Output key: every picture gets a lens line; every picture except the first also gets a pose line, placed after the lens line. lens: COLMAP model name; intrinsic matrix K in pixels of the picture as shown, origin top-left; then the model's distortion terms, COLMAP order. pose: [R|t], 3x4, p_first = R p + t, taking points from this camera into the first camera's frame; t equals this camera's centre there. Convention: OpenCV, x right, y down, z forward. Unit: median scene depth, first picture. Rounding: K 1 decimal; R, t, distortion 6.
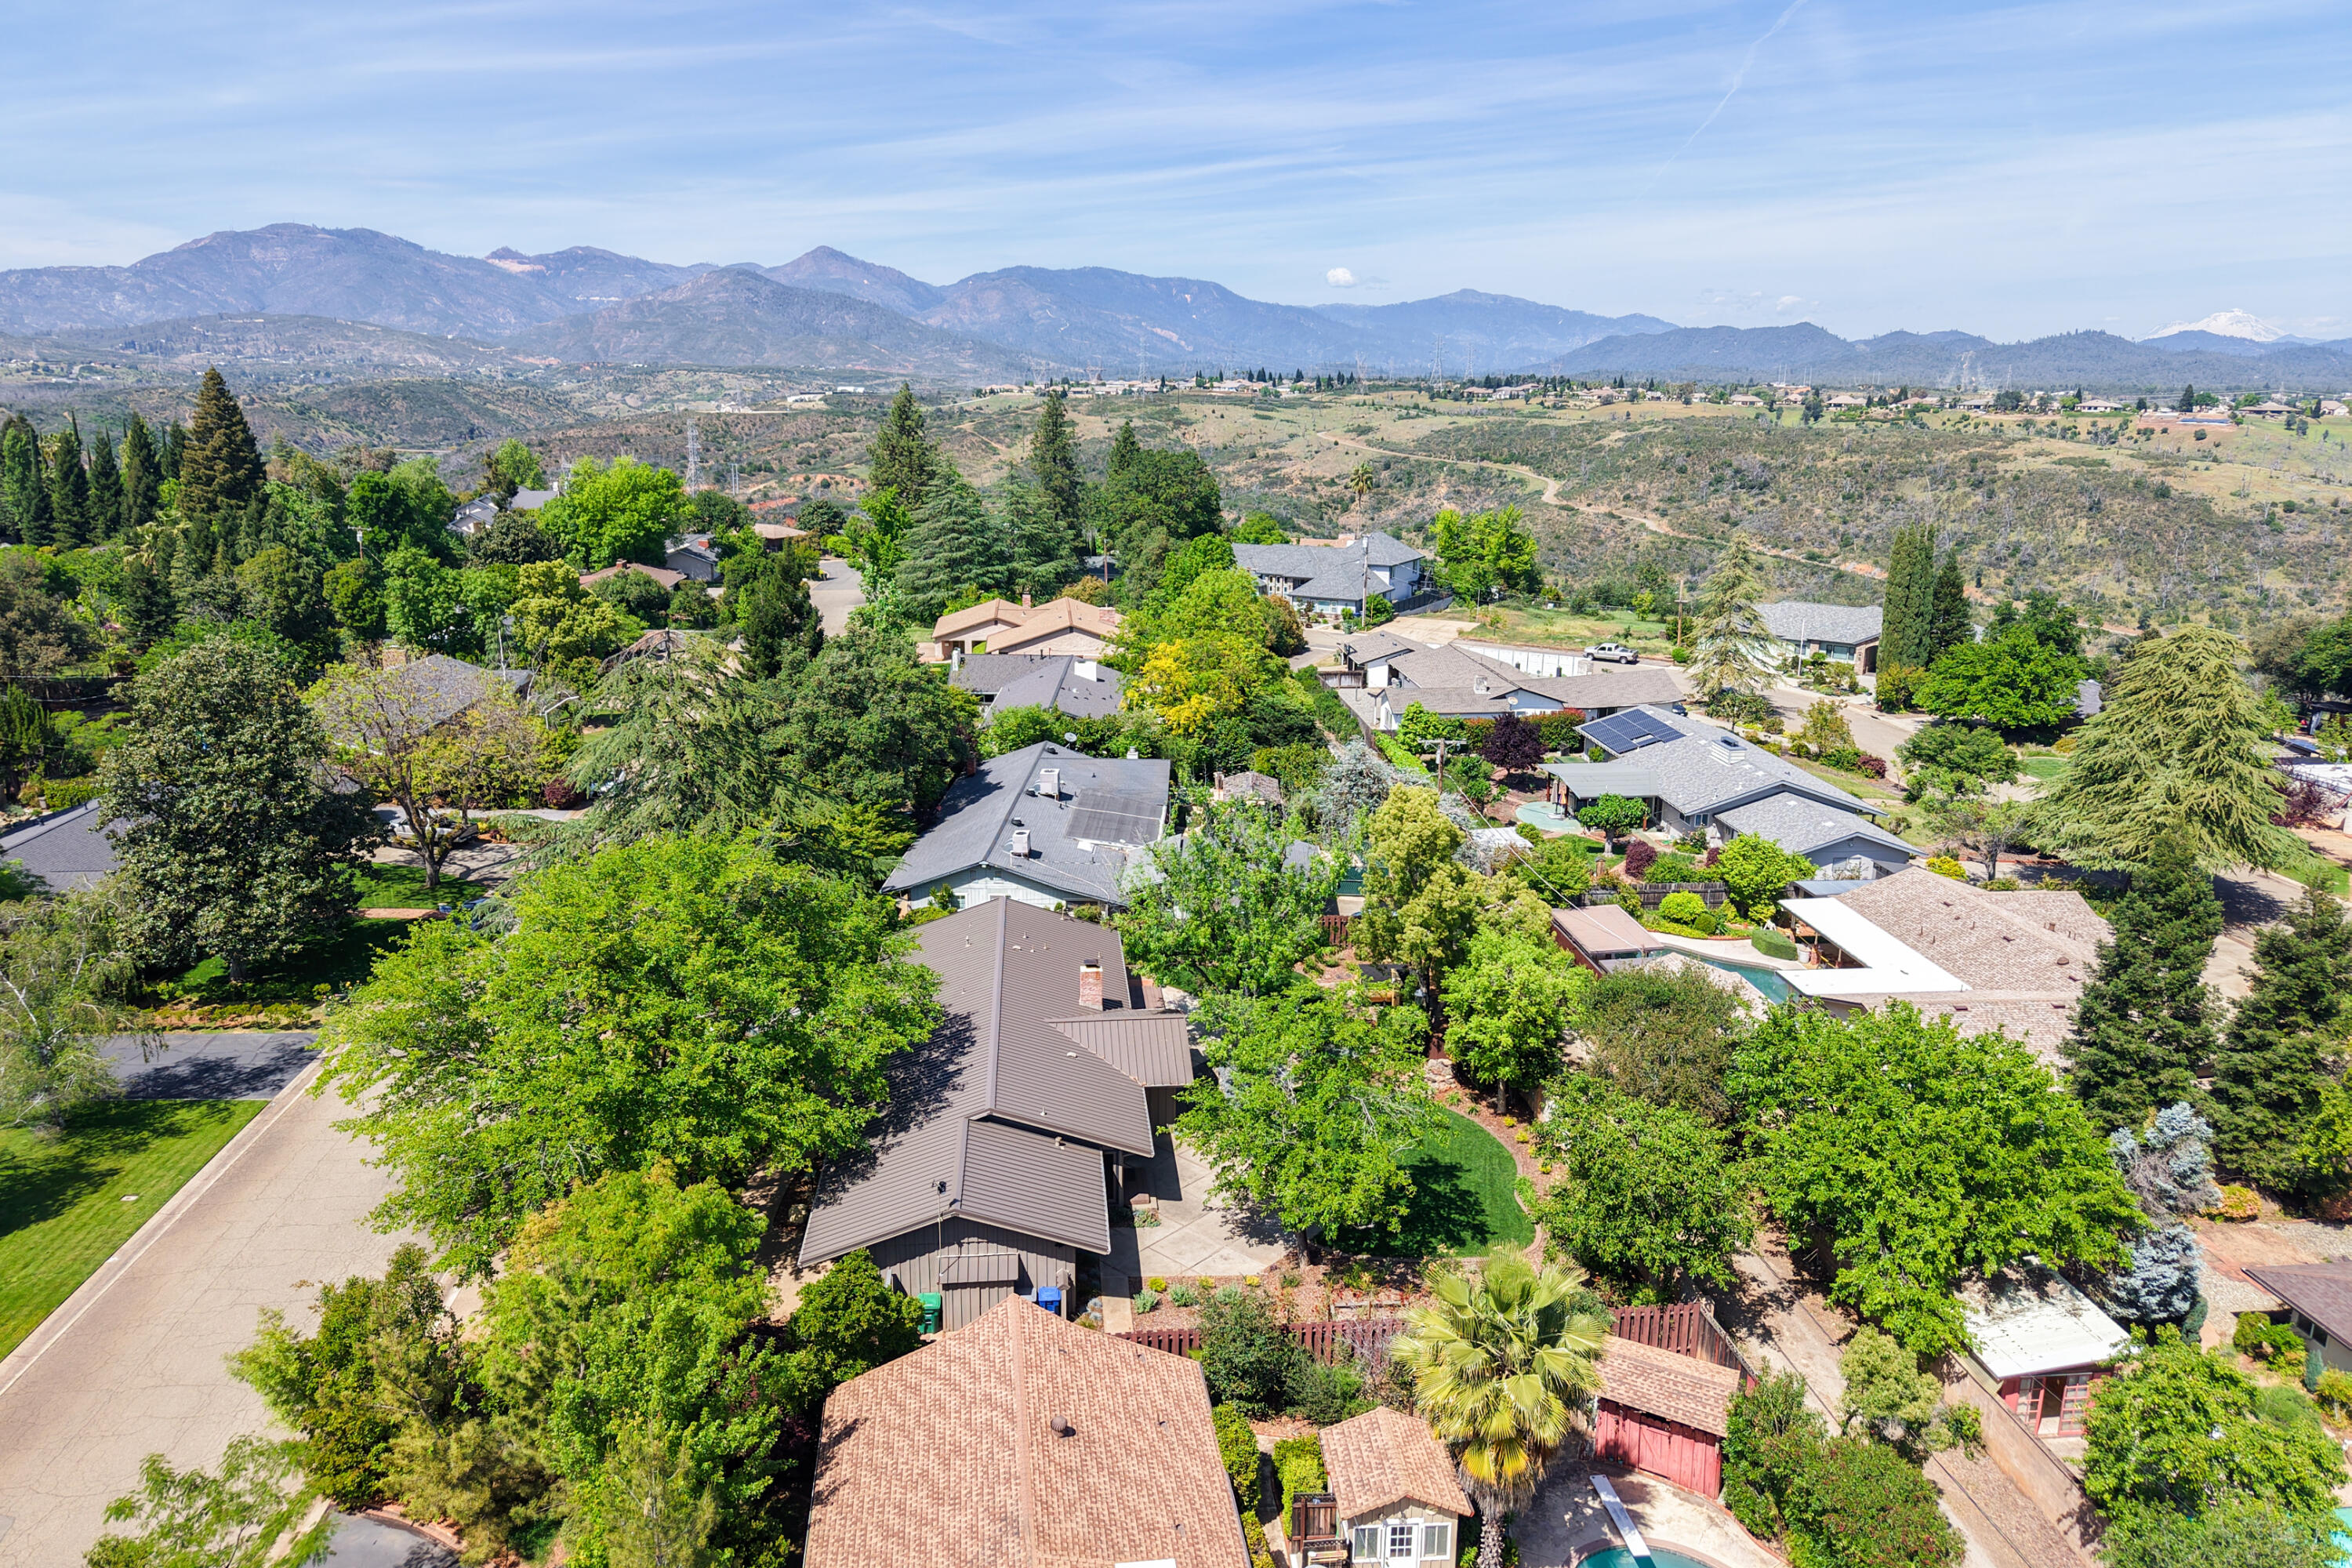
lens RADIAL K [[1629.6, 0, 1172.7], [0, 1629.6, 803.4], [0, 0, 1]] dist [0.008197, -0.022730]
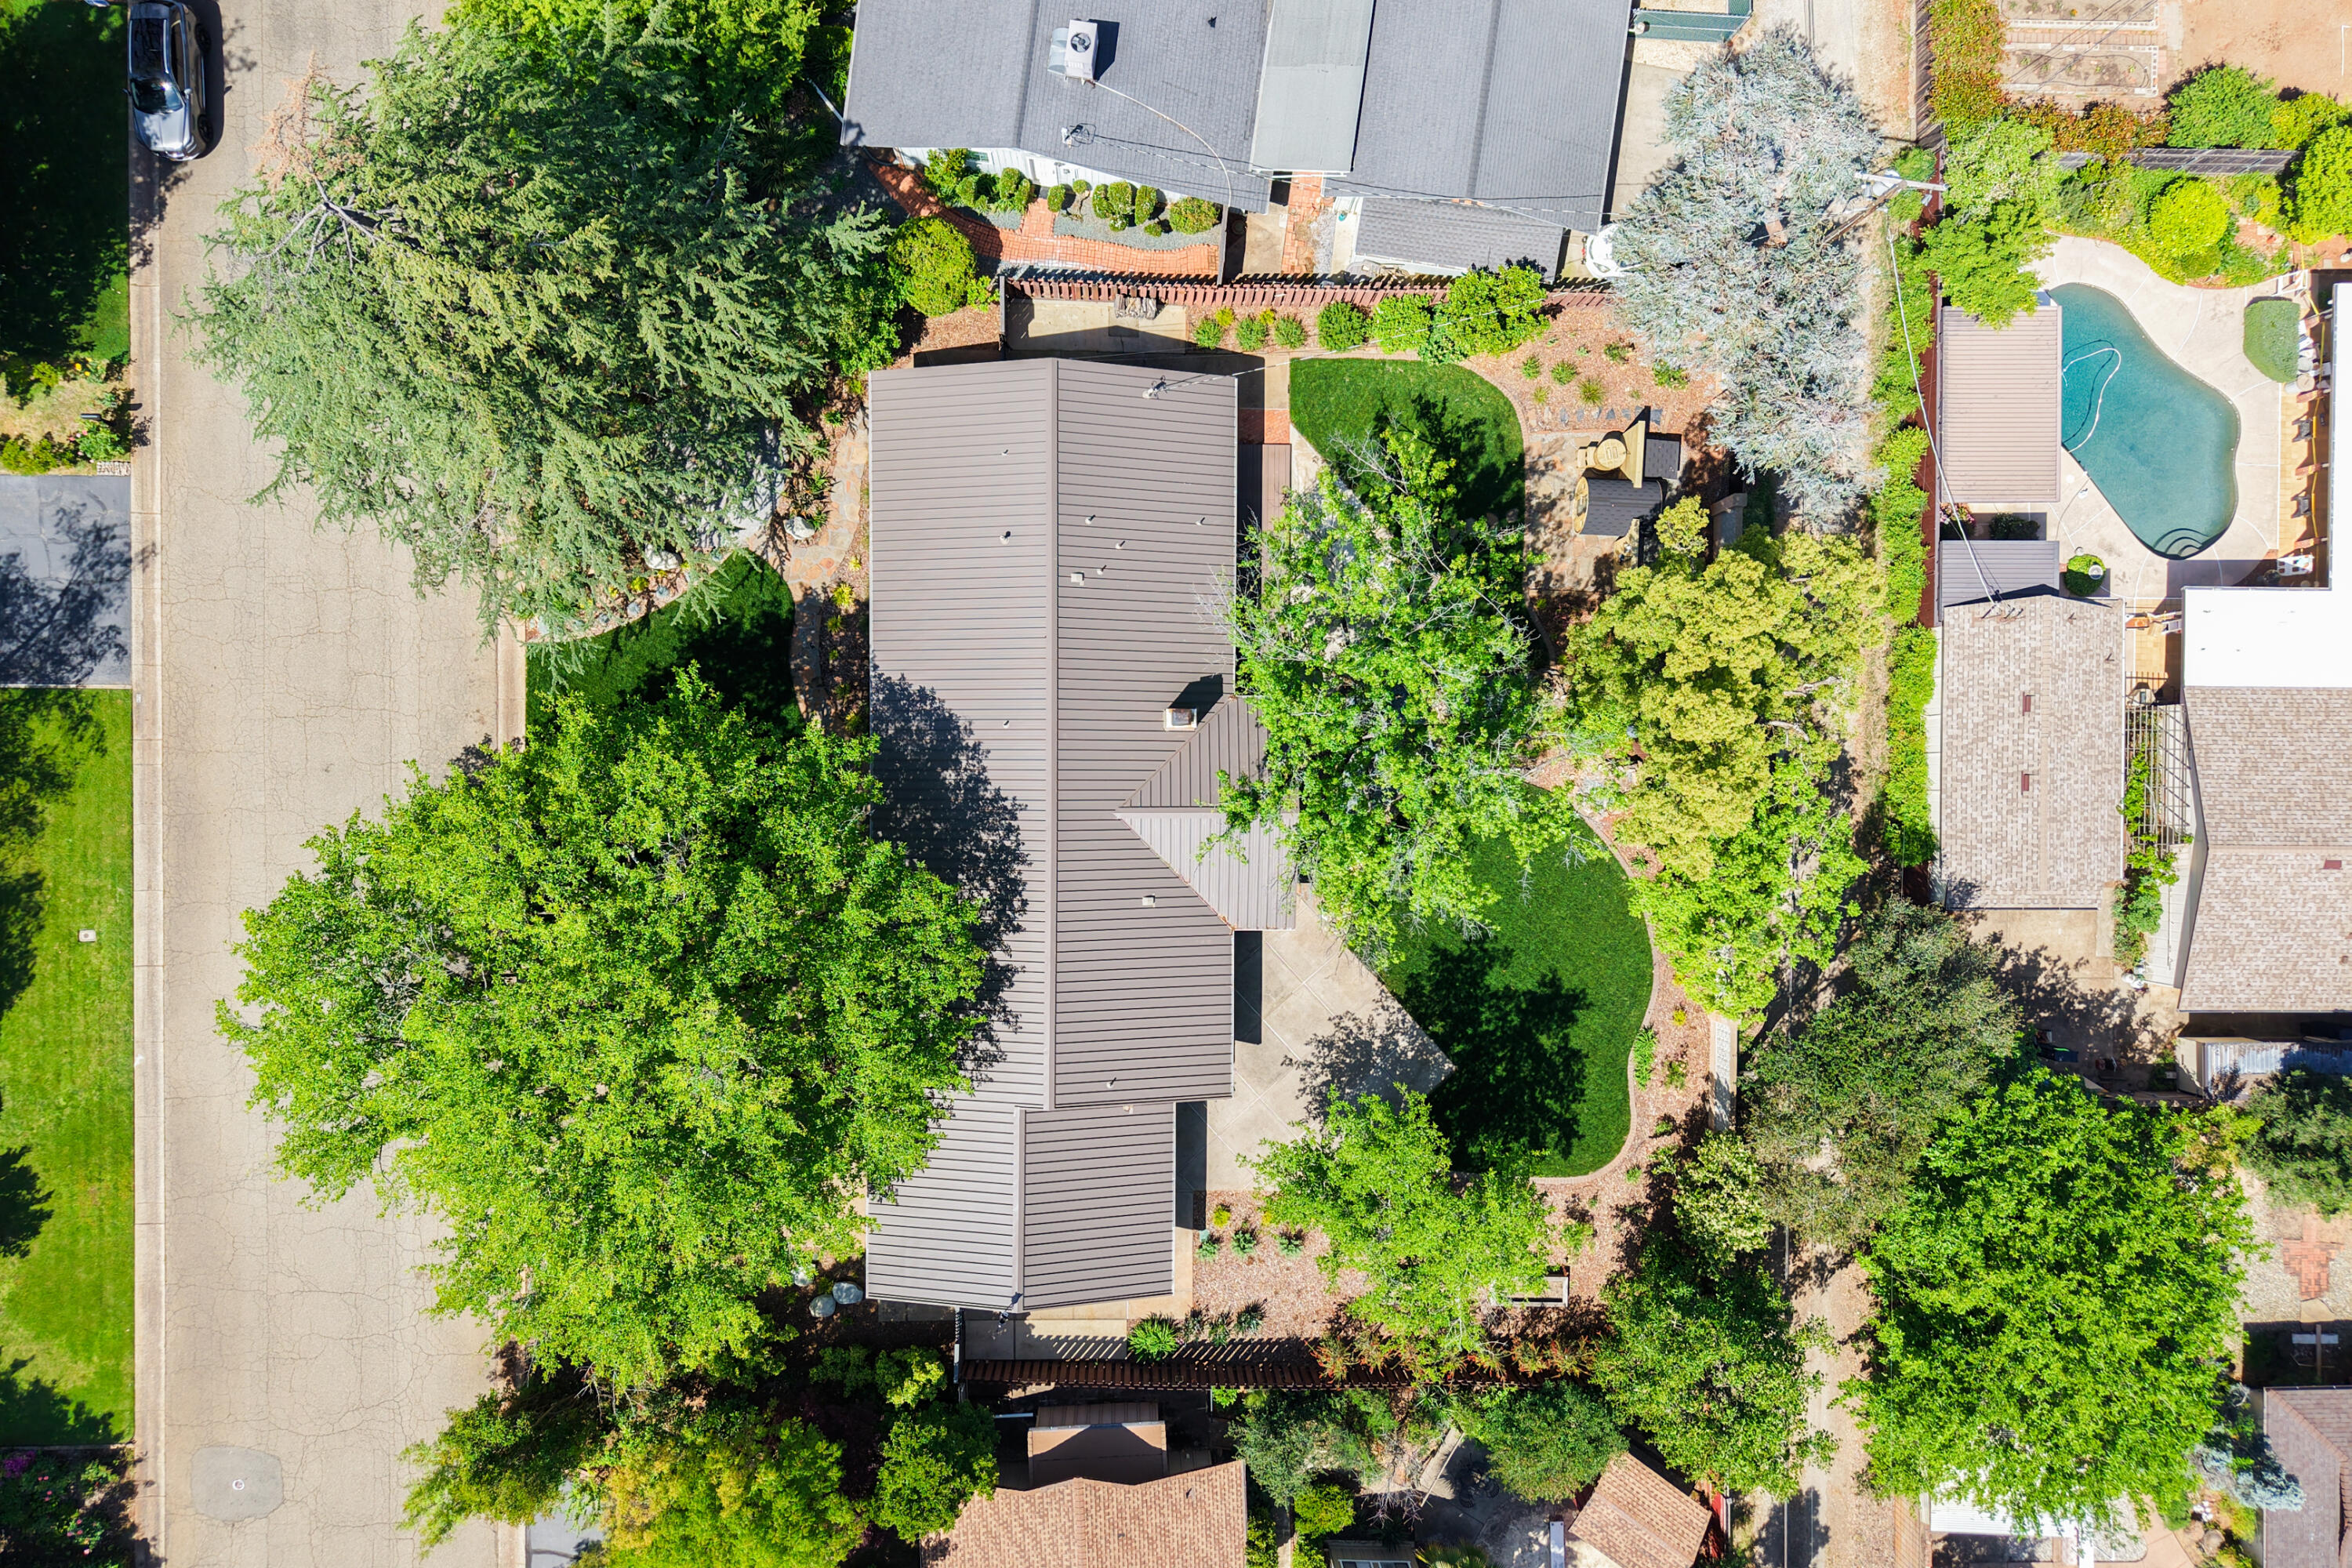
lens RADIAL K [[1629.6, 0, 1172.7], [0, 1629.6, 803.4], [0, 0, 1]] dist [0.008197, -0.022730]
pose [[0.995300, 0.093032, 0.026887, -0.079921], [-0.047645, 0.228727, 0.972324, -0.657235], [0.084307, -0.969035, 0.232084, 0.902854]]
